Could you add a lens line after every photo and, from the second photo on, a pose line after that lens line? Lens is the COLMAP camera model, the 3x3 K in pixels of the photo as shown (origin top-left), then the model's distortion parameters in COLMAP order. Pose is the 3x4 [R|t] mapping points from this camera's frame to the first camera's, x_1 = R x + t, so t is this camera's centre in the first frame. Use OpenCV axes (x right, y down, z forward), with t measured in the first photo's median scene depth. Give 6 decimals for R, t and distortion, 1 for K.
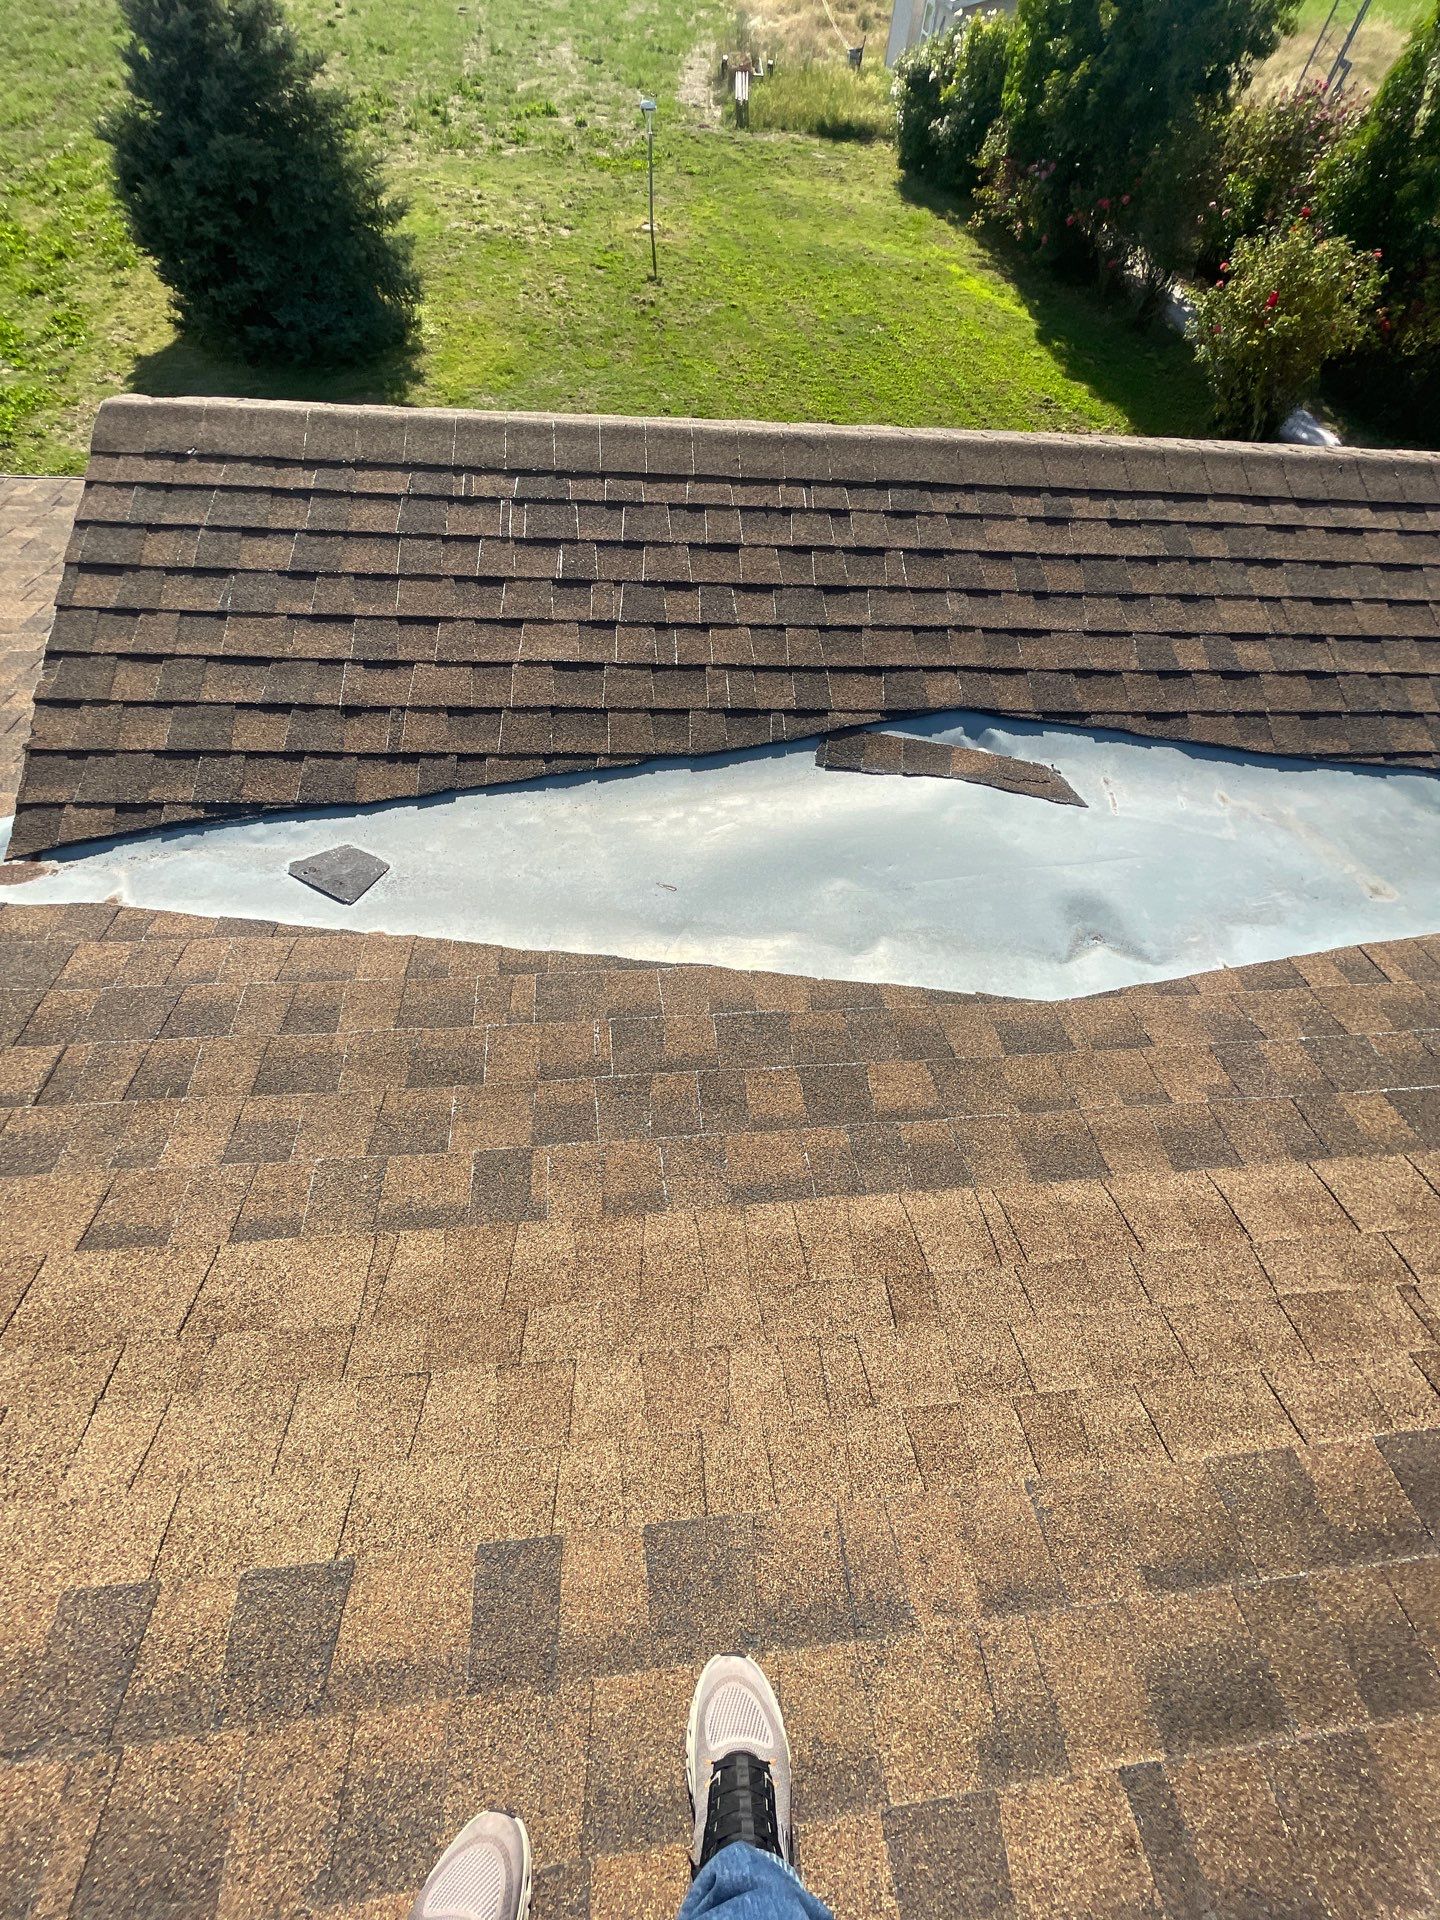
lens RADIAL K [[779.1, 0, 724.6], [0, 779.1, 960.1], [0, 0, 1]] dist [-0.003524, 0.000582]
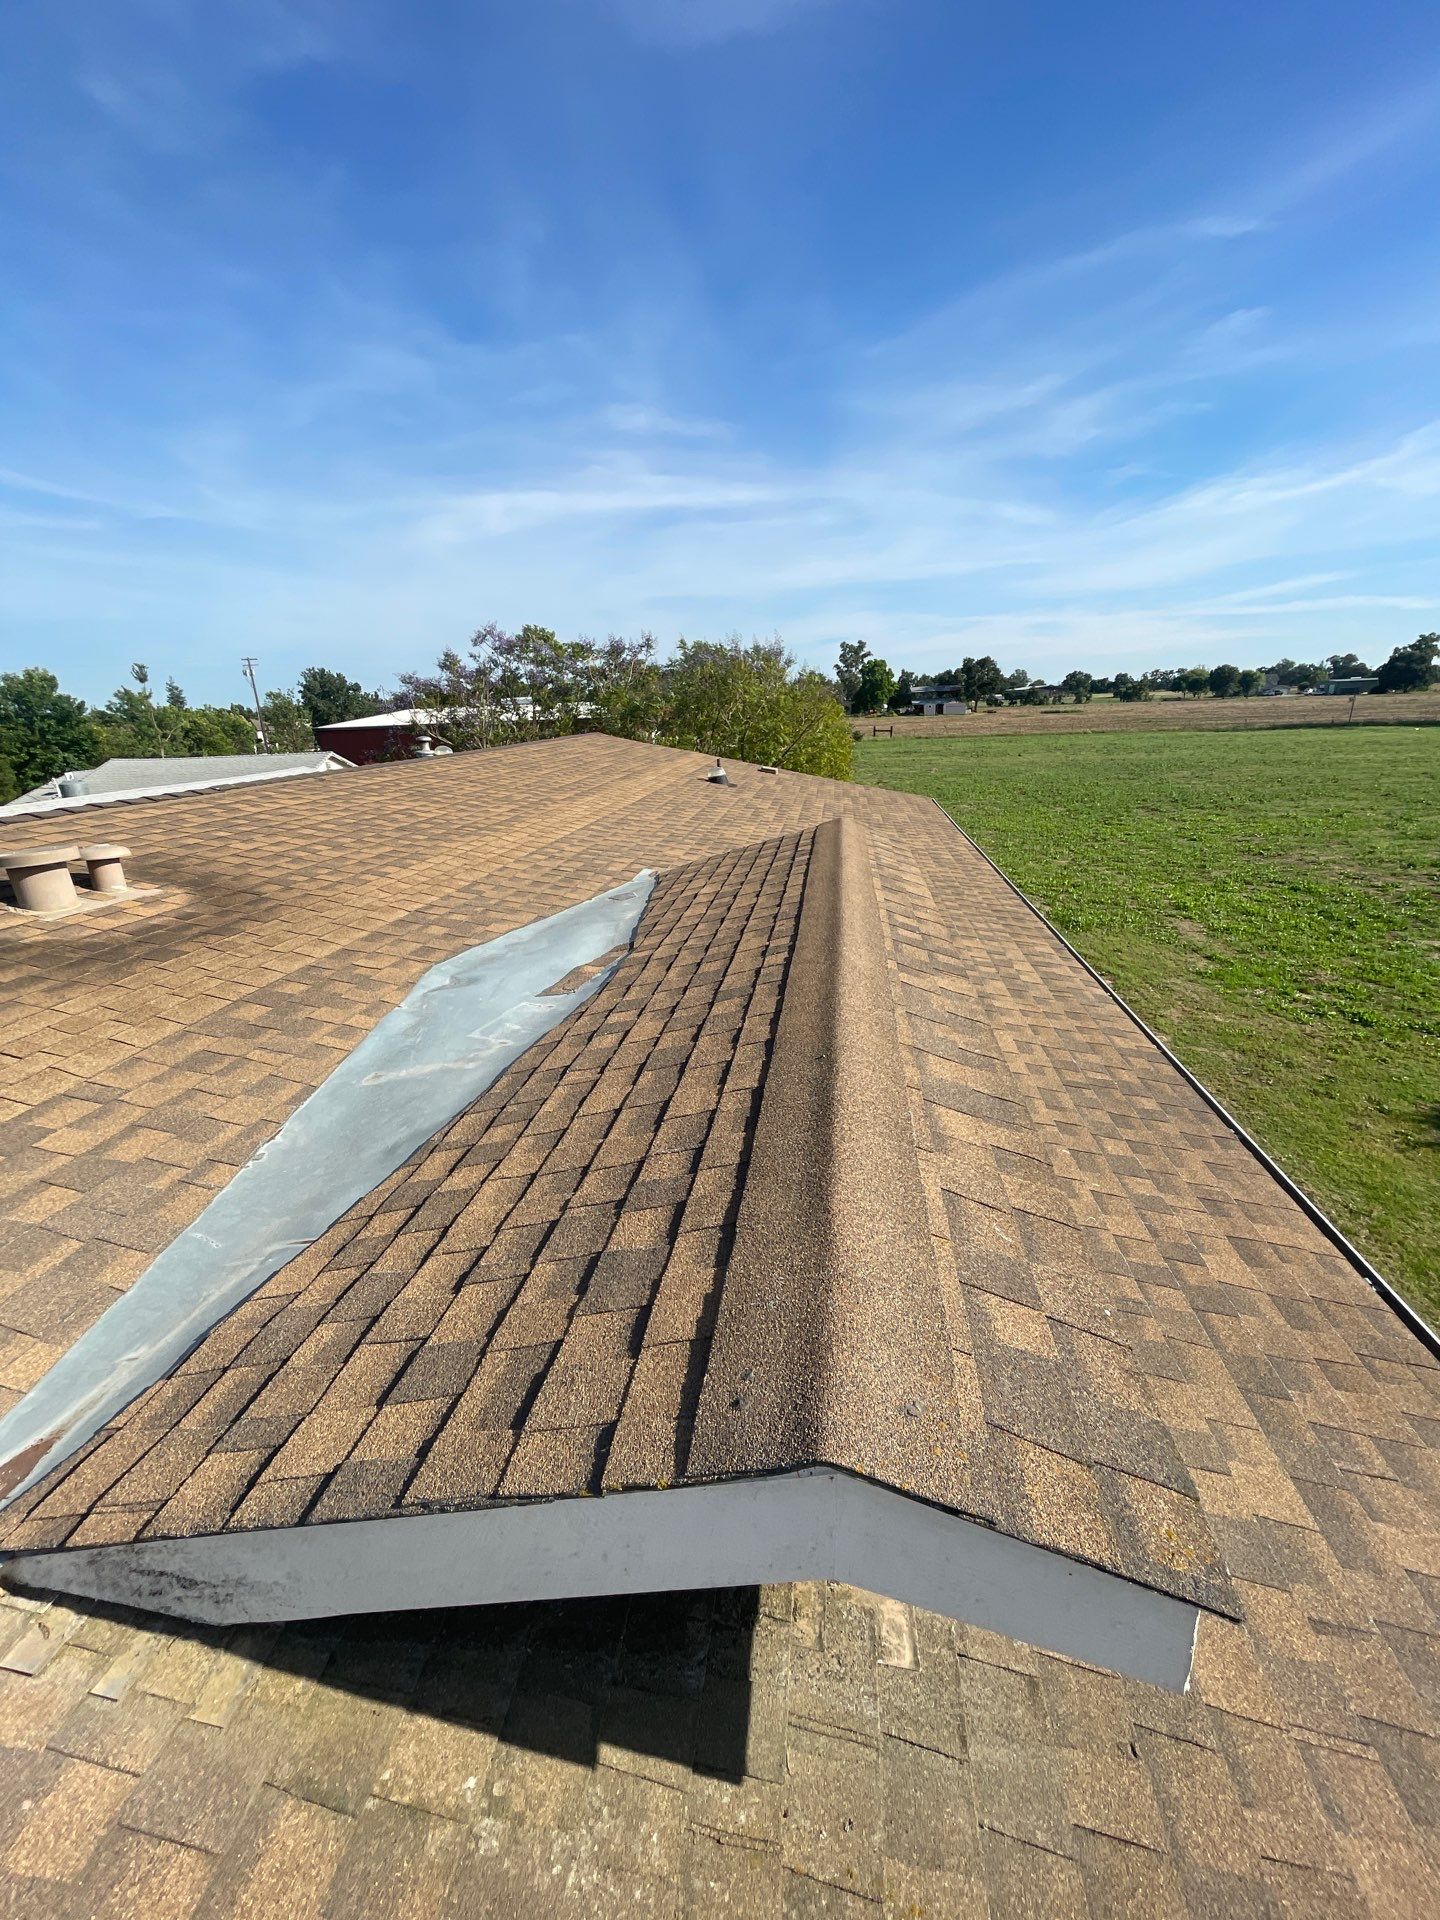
lens RADIAL K [[777.5, 0, 725.0], [0, 777.5, 960.8], [0, 0, 1]] dist [-0.001350, -0.001377]
pose [[-0.230489, 0.242882, -0.942276, 1.580606], [-0.806353, 0.494356, 0.324666, -0.900853], [0.544675, 0.834638, 0.081905, 0.883477]]
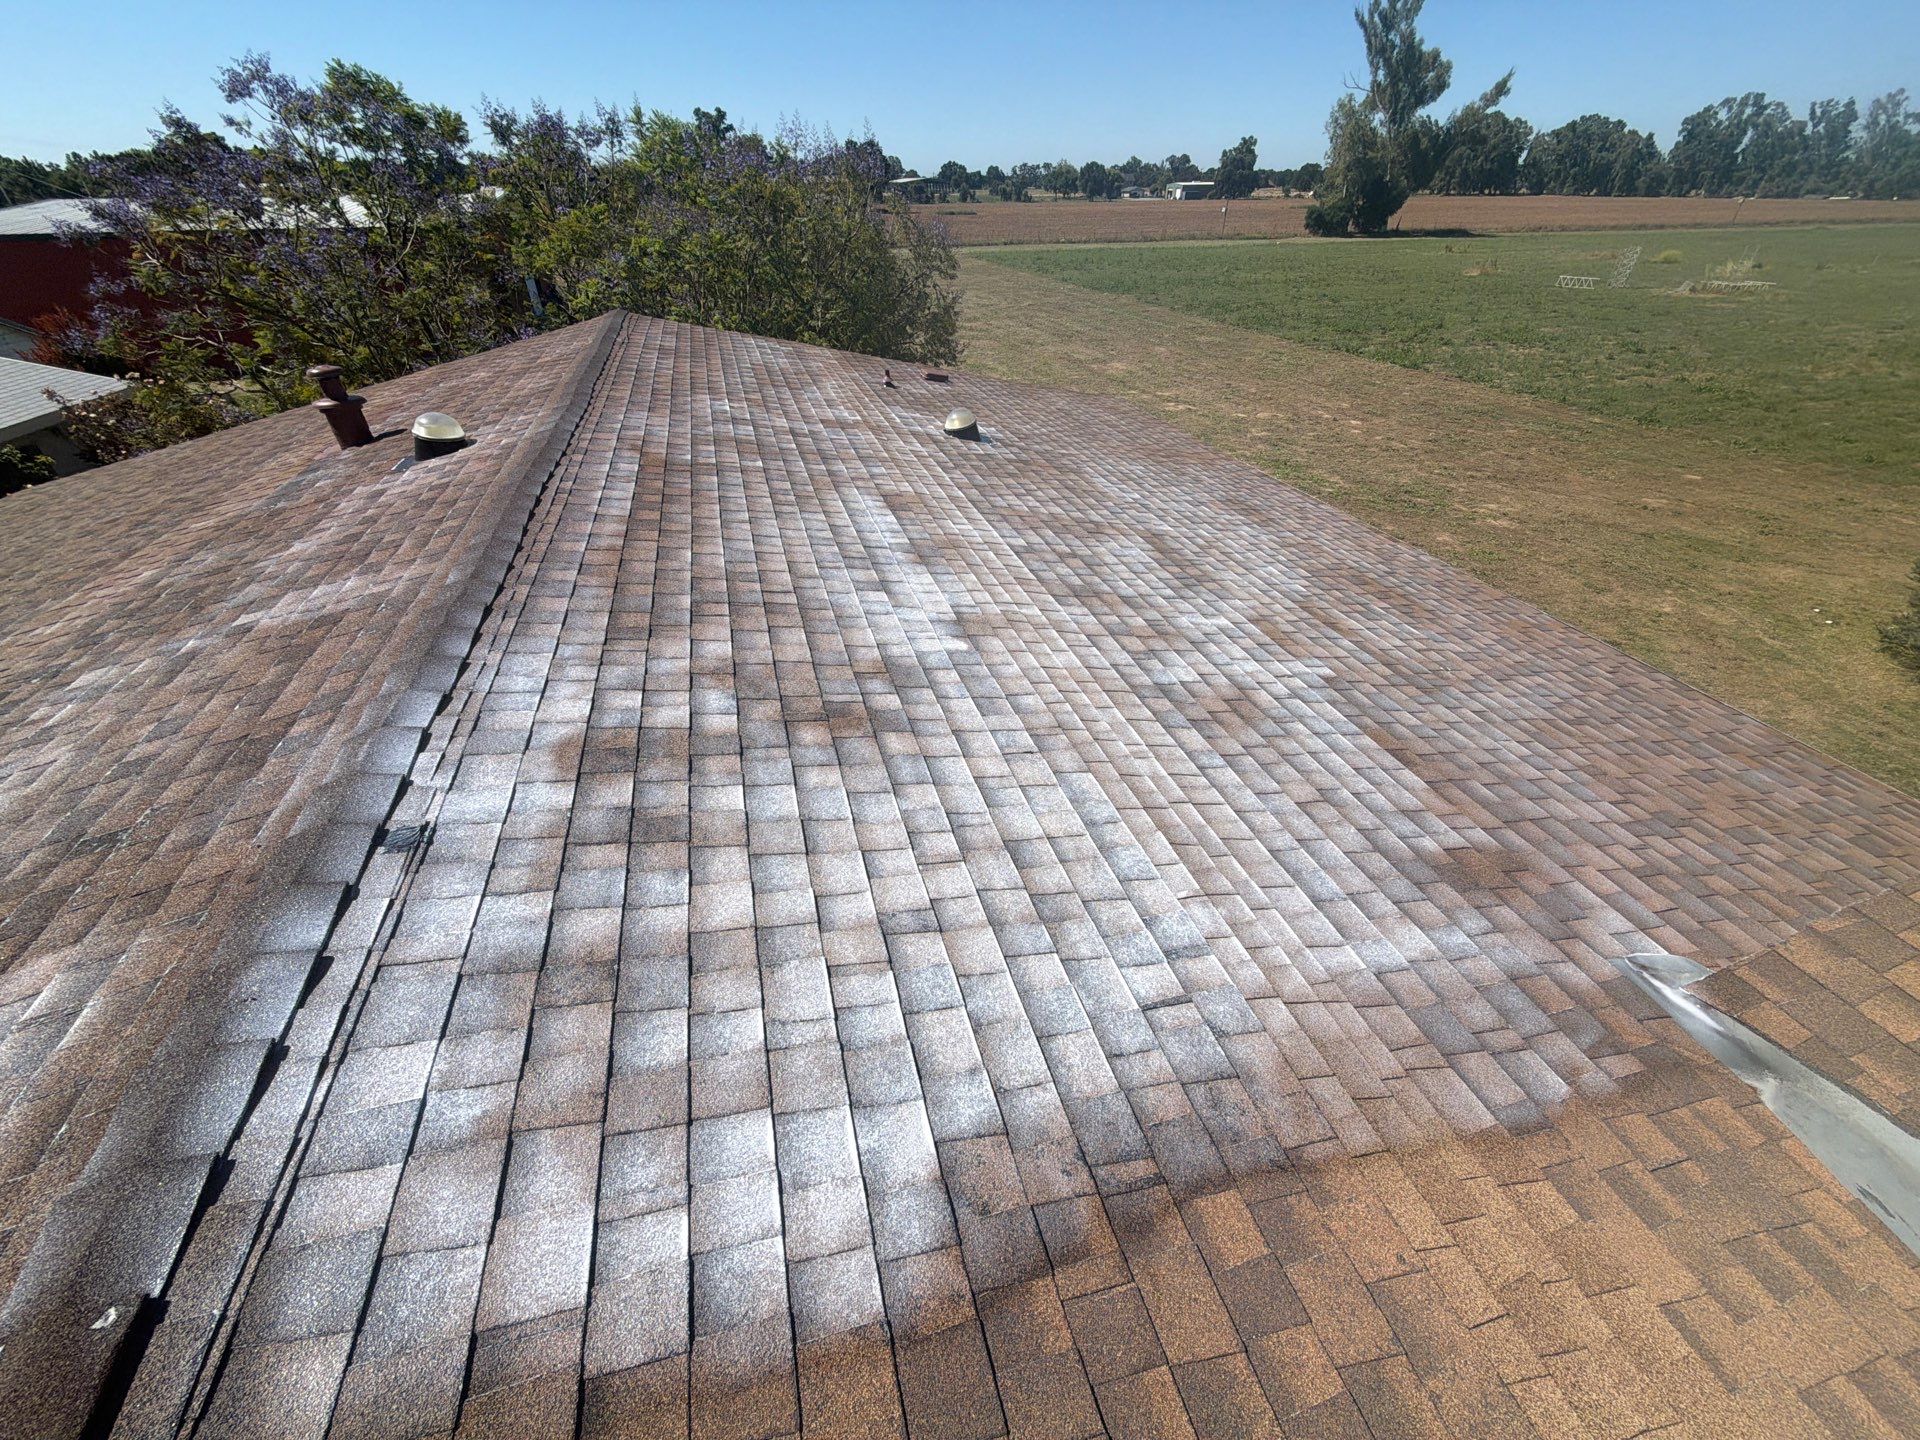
lens RADIAL K [[762.4, 0, 960.0], [0, 762.4, 720.0], [0, 0, 1]] dist [-0.000474, 0.000176]
pose [[0.186982, 0.502747, -0.843969, -0.228735], [-0.813743, 0.560553, 0.153632, 0.285764], [0.550327, 0.658047, 0.513920, -0.393040]]
